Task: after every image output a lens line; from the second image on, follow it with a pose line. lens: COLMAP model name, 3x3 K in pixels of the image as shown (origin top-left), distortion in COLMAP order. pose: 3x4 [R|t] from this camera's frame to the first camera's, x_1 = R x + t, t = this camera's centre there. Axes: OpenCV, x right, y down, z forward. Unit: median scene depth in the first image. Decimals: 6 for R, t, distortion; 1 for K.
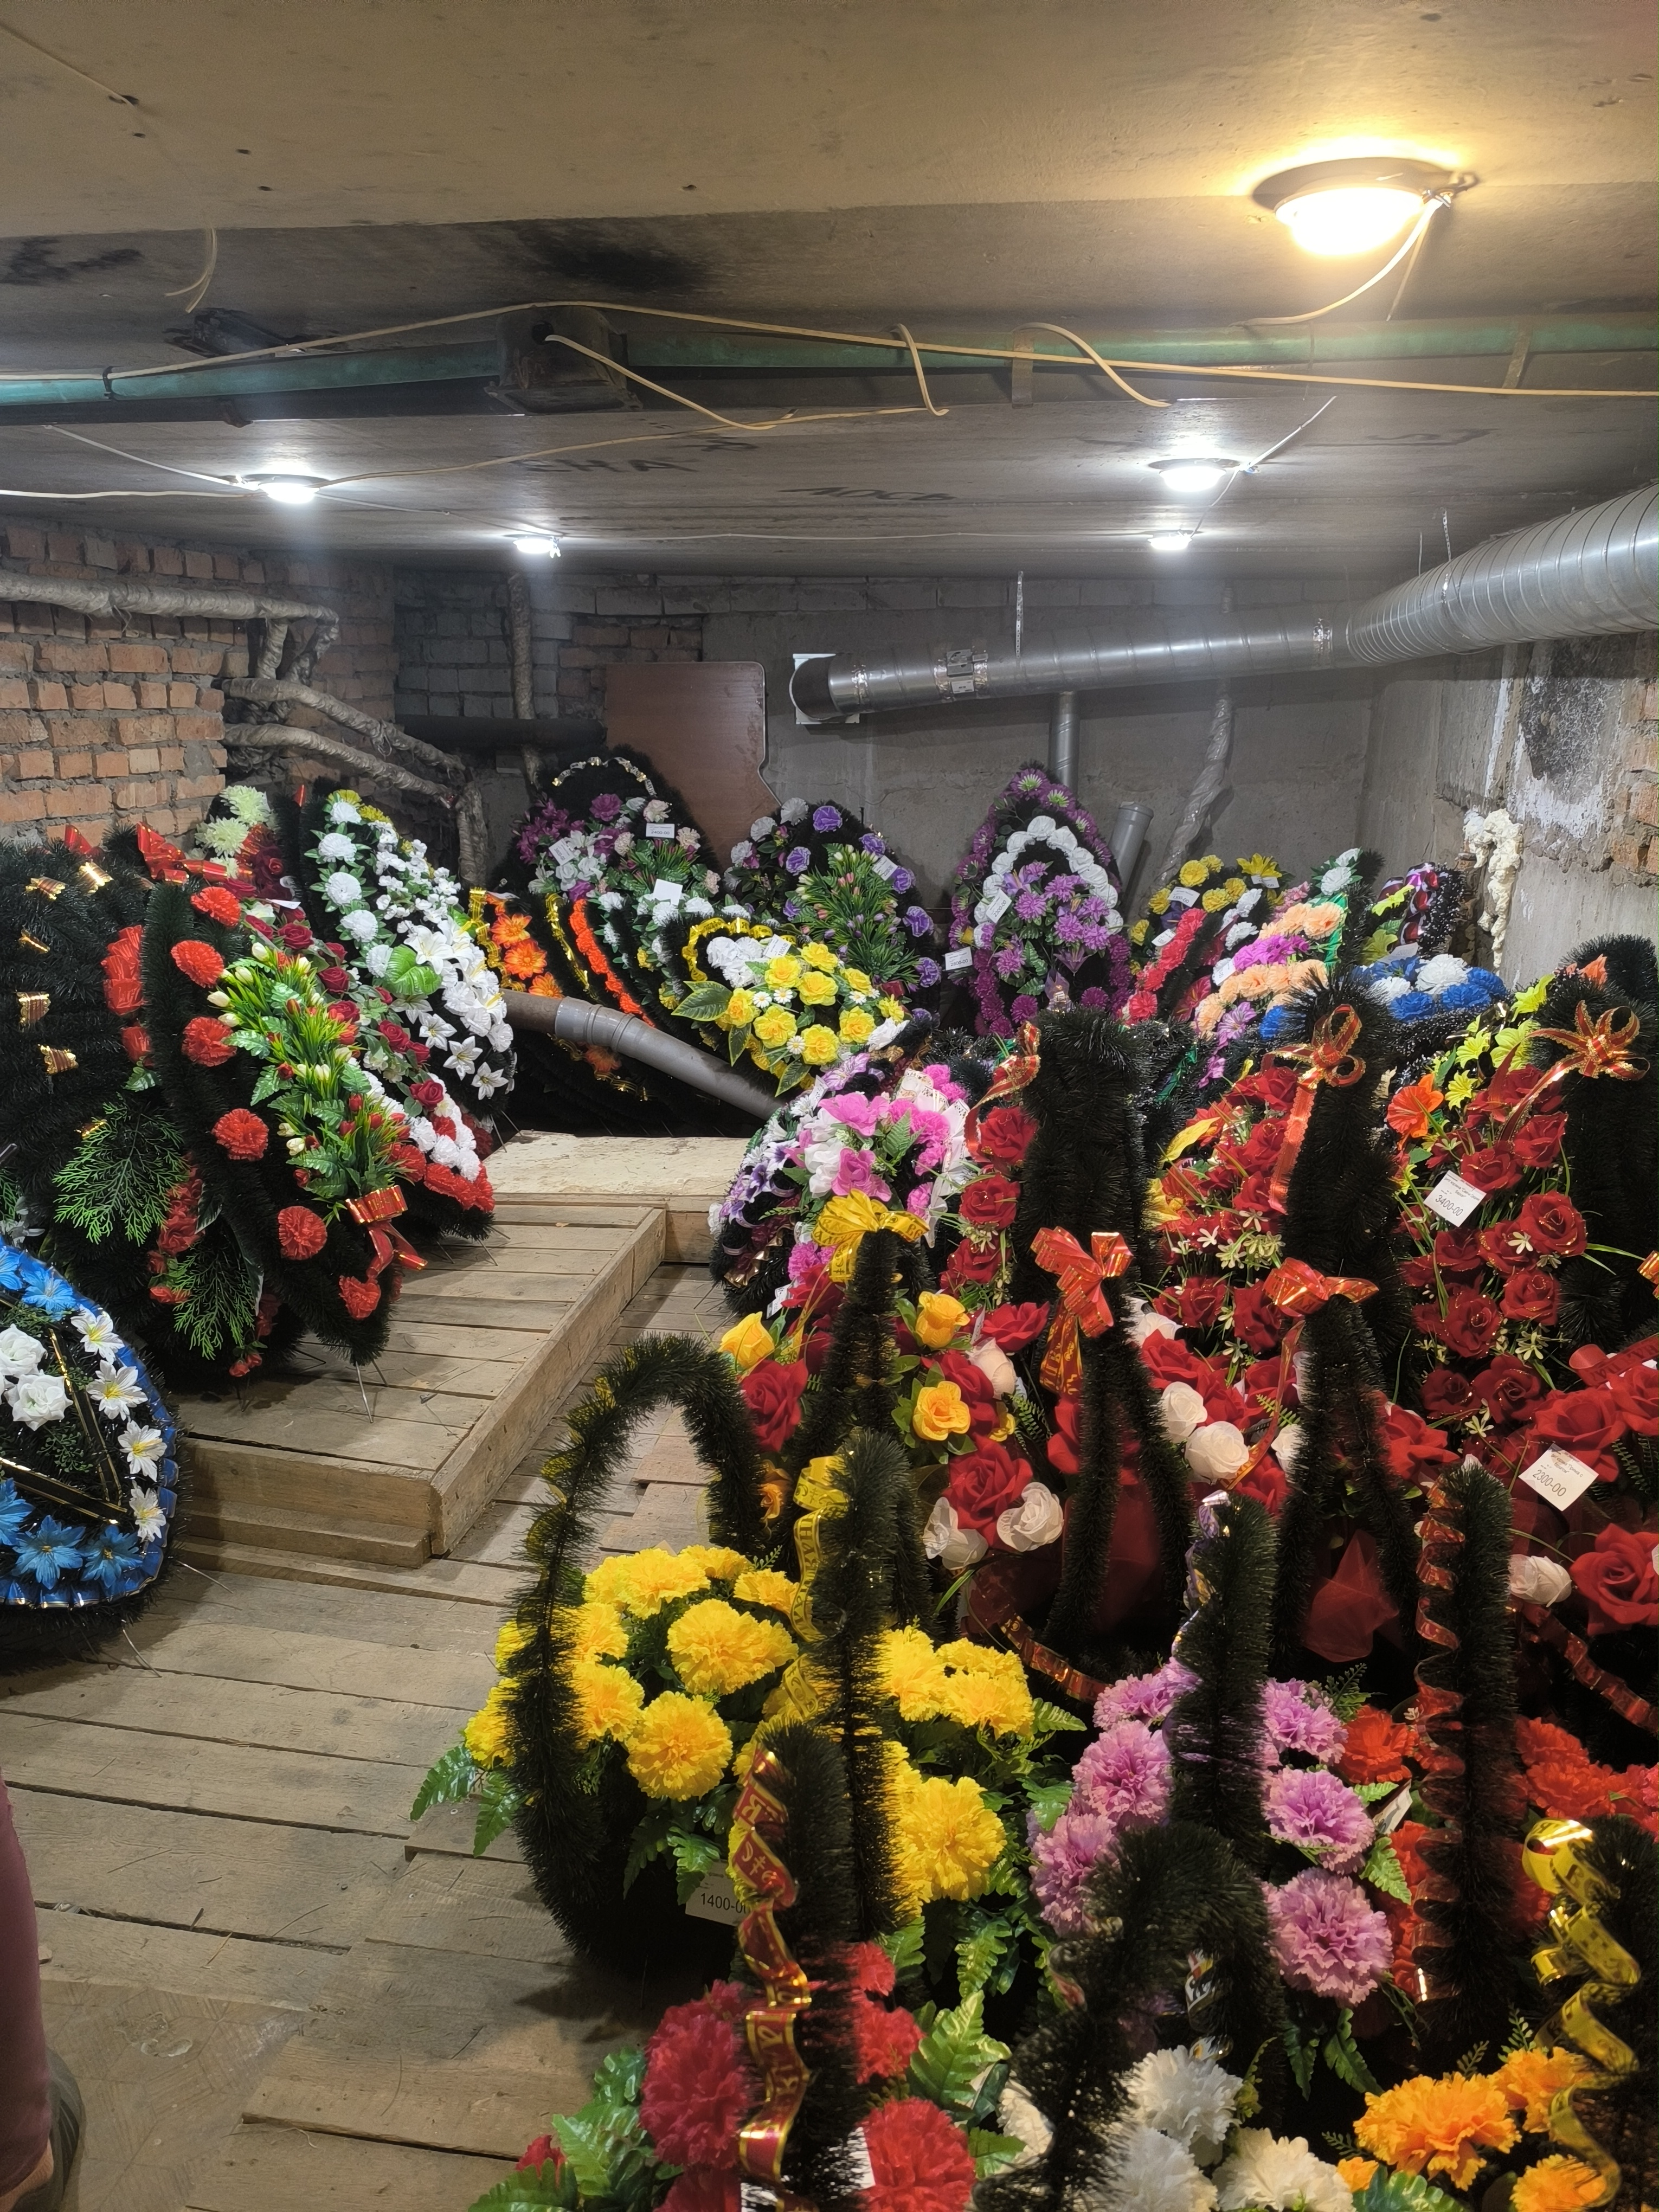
lens RADIAL K [[1520.0, 0, 836.9], [0, 1520.0, 1092.4], [0, 0, 1]] dist [0.095995, -0.172642]
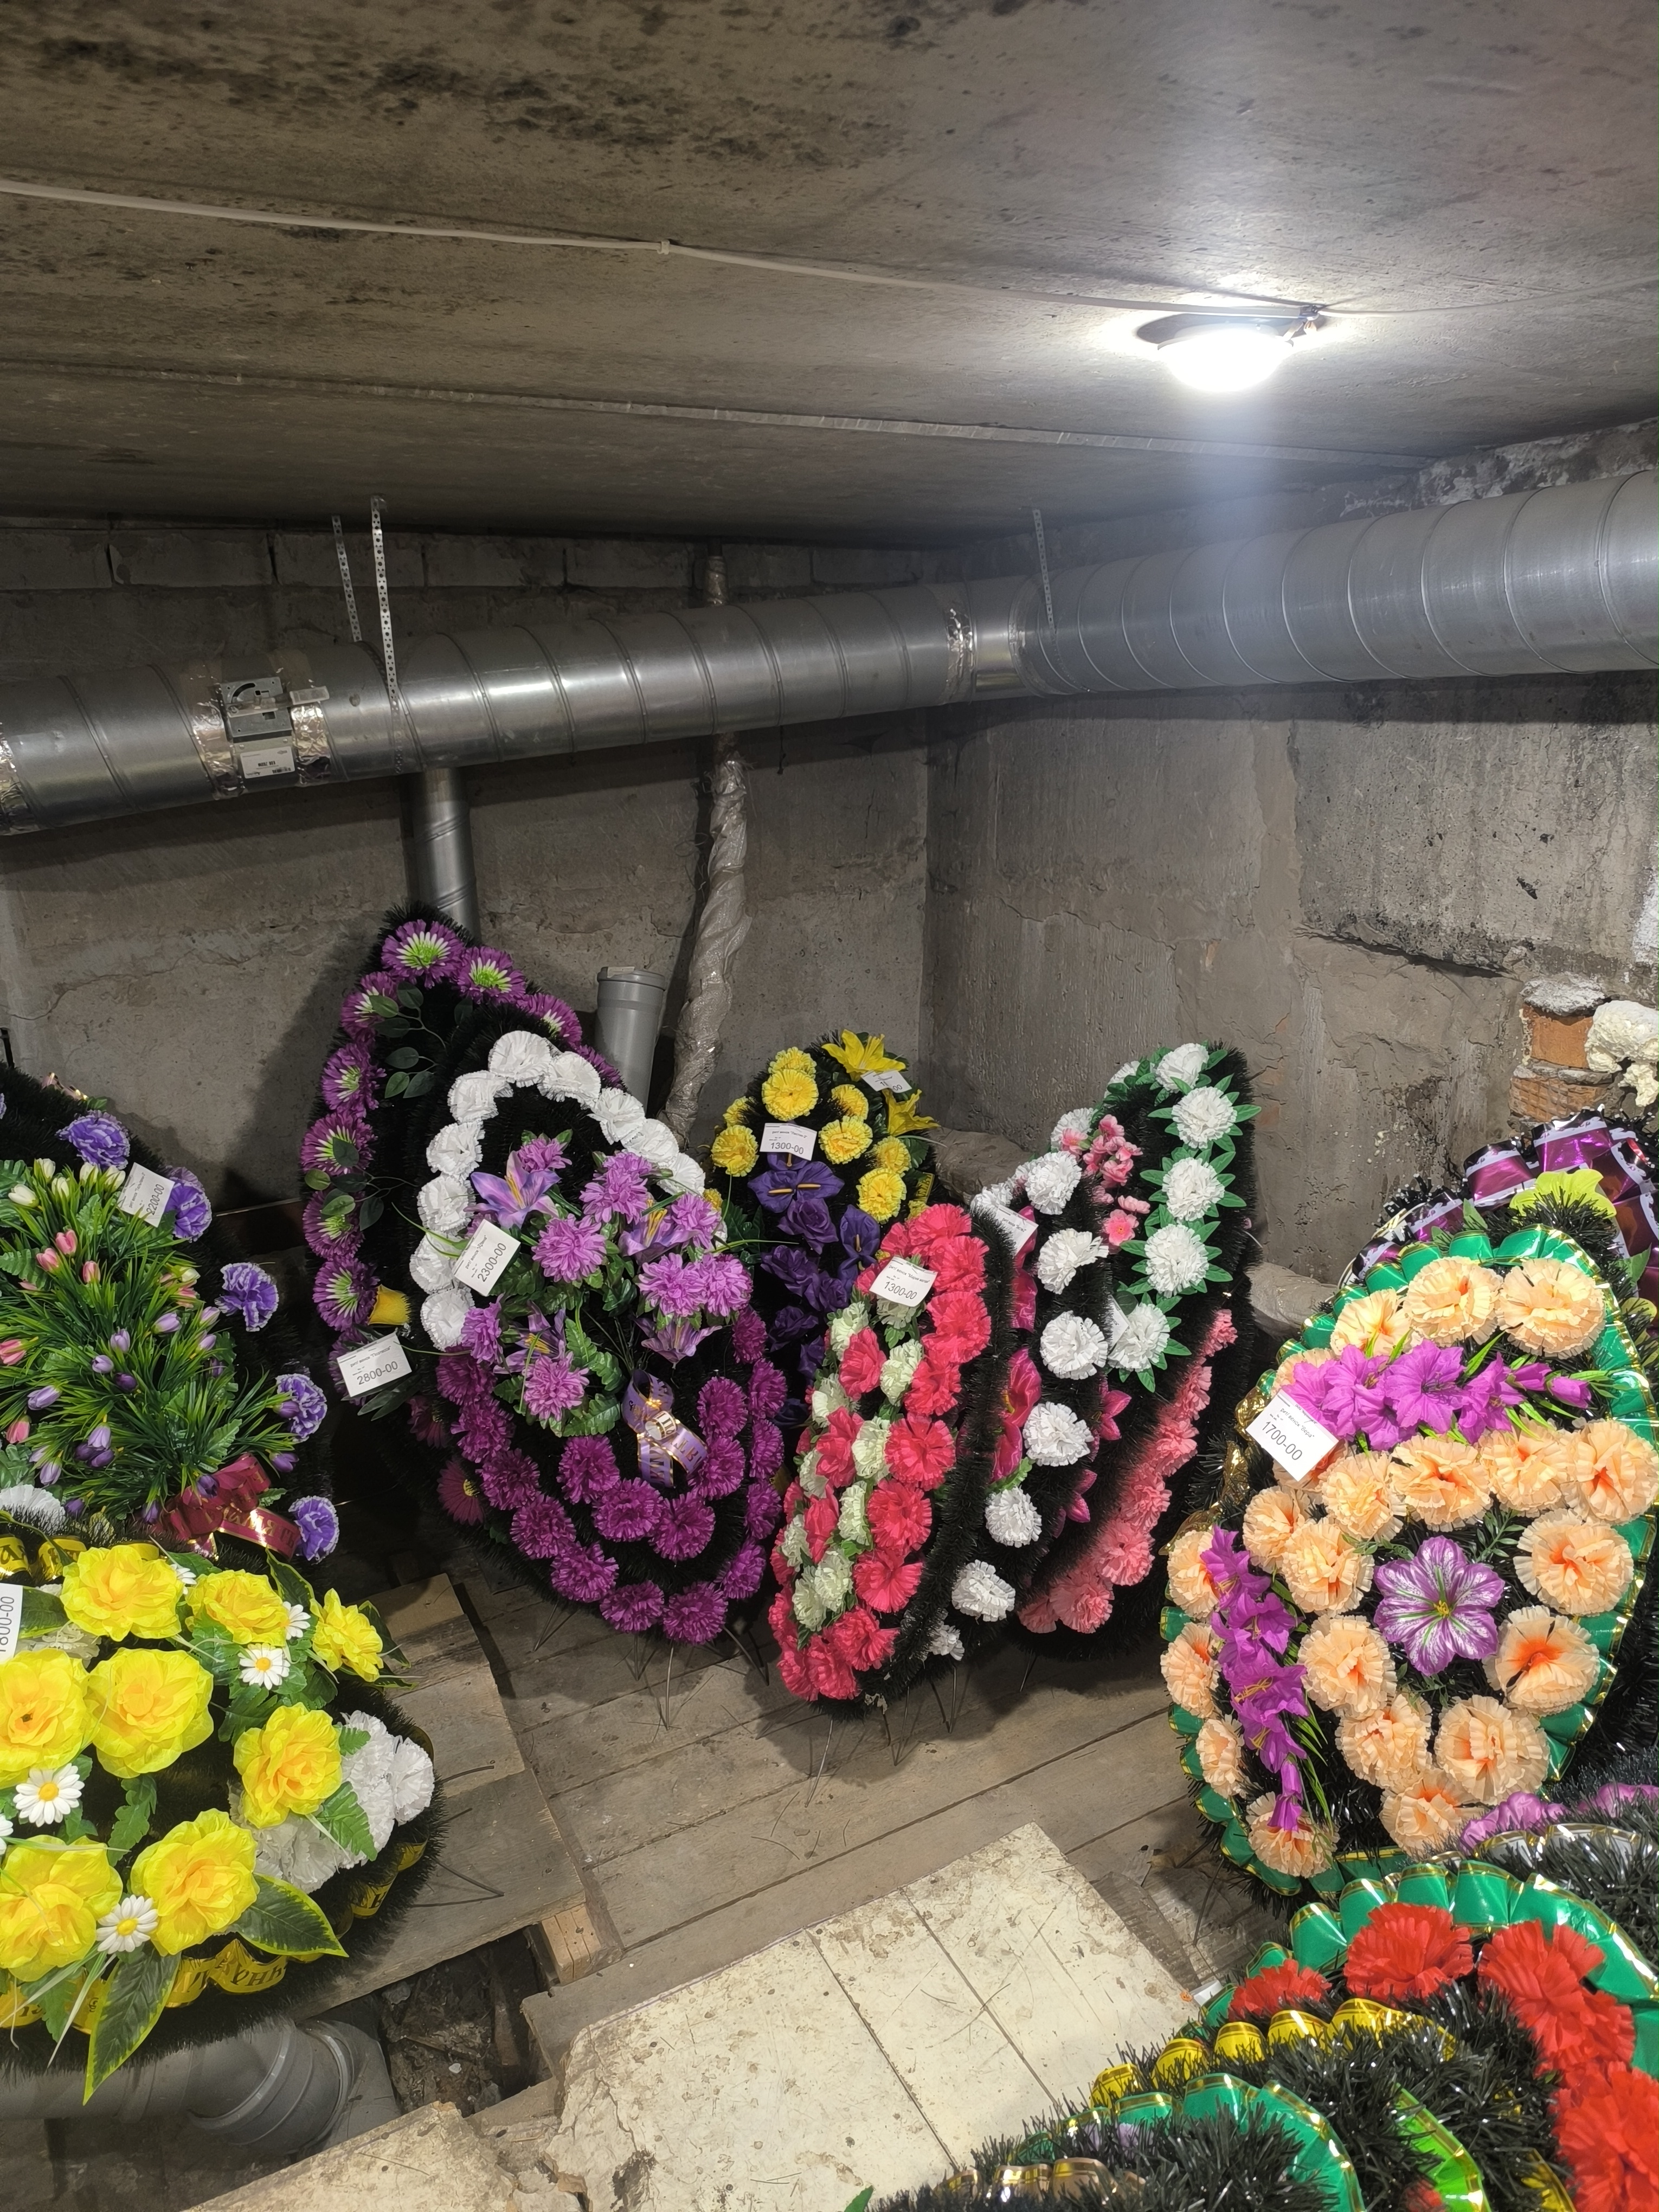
lens RADIAL K [[1528.9, 0, 837.5], [0, 1528.9, 1105.6], [0, 0, 1]] dist [0.059368, -0.075637]
pose [[0.809592, -0.178317, 0.559253, -0.062897], [0.180404, 0.982216, 0.052019, -0.210606], [-0.558583, 0.058778, 0.827364, 0.715163]]
